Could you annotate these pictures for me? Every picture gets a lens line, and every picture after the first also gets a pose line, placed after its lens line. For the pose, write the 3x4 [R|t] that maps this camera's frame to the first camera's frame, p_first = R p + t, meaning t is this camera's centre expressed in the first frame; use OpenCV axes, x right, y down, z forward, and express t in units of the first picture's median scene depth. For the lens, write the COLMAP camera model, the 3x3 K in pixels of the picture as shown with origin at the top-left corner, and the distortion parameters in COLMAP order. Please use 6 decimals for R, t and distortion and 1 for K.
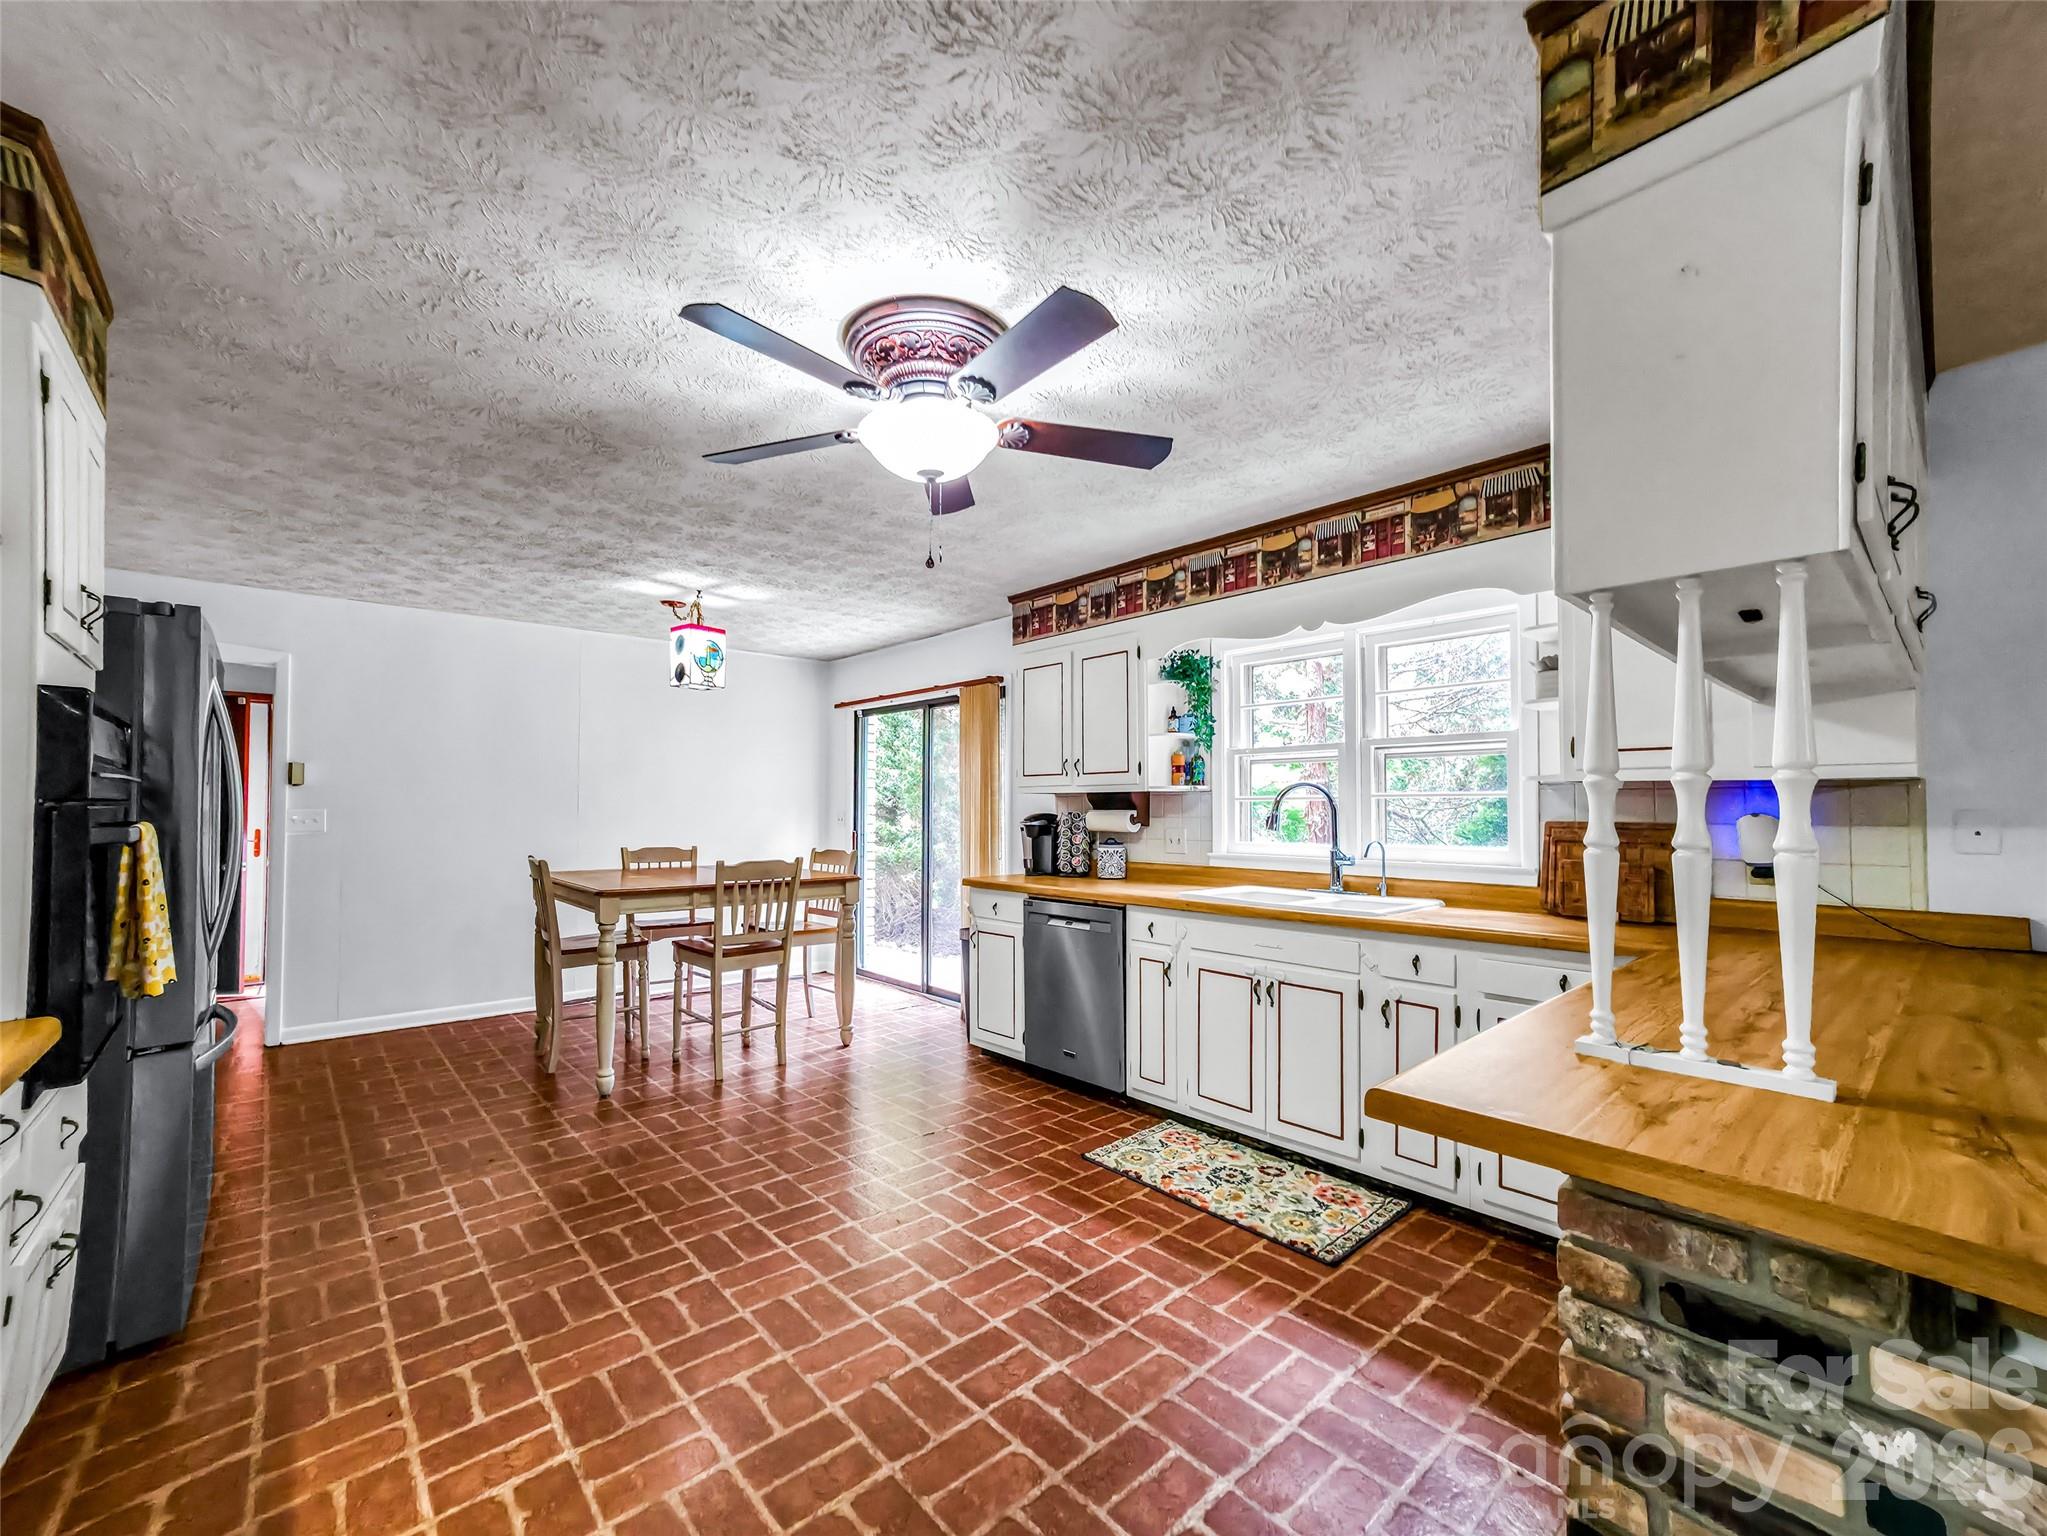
lens RADIAL K [[862.3, 0, 1002.0], [0, 862.3, 760.6], [0, 0, 1]] dist [-0.016992, 0.022431]
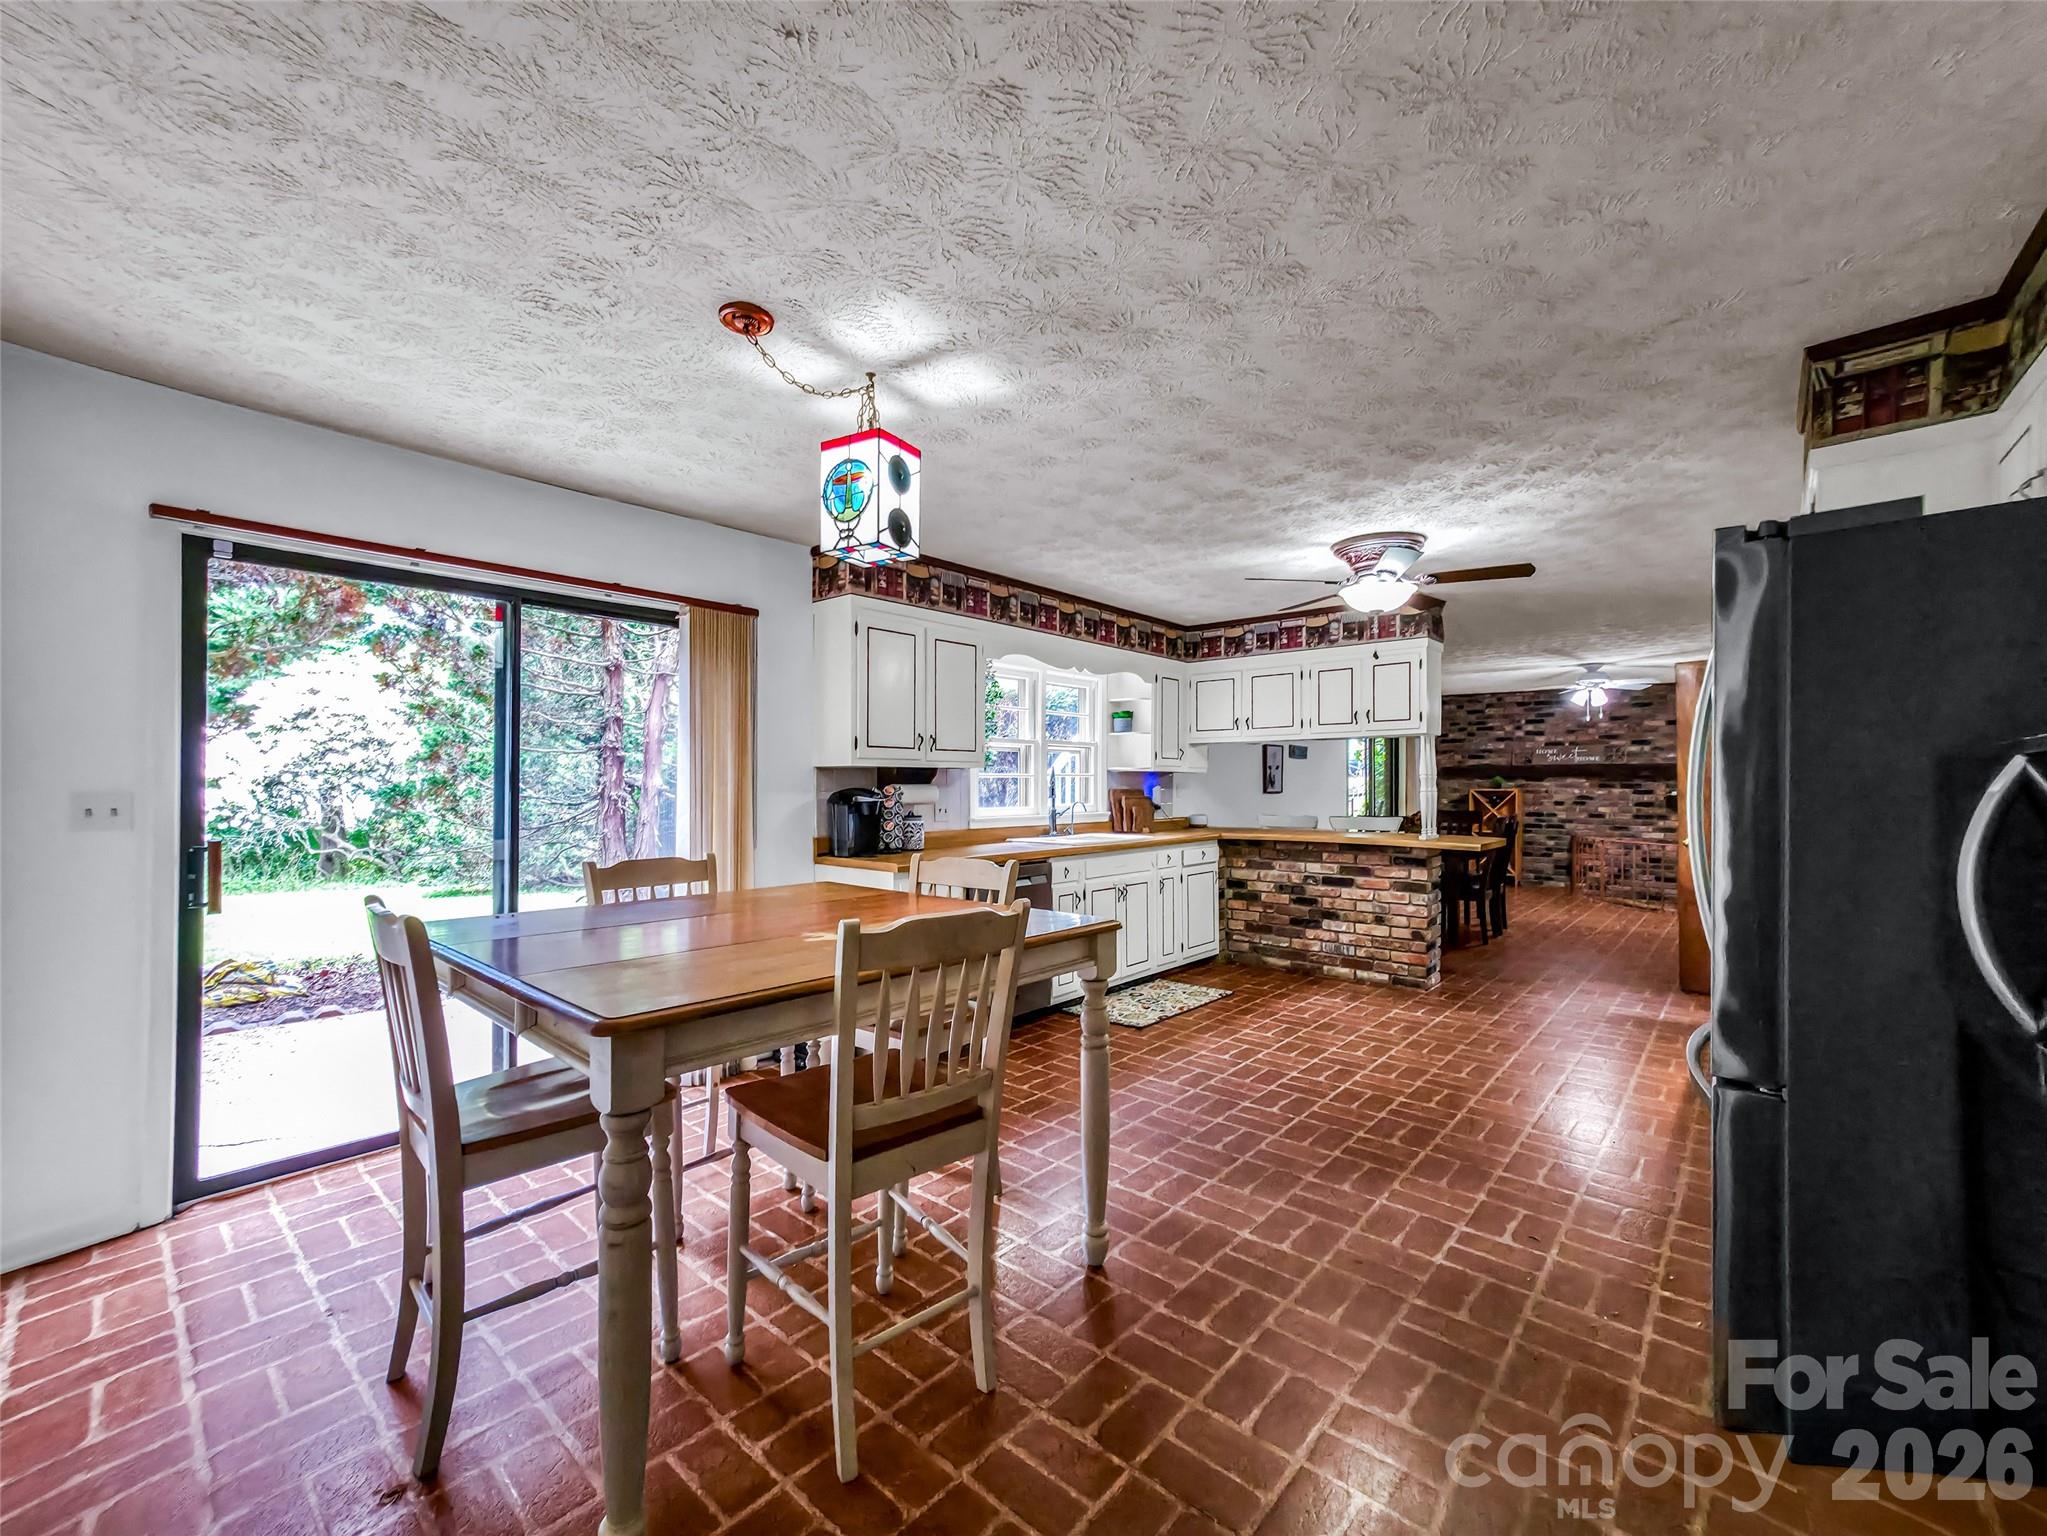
lens RADIAL K [[852.7, 0, 1027.9], [0, 852.7, 770.7], [0, 0, 1]] dist [-0.040787, 0.029629]
pose [[-0.146822, 0.013718, 0.989068, -1.310480], [-0.058091, 0.998058, -0.022466, 0.079345], [-0.987456, -0.060755, -0.145740, 1.454696]]
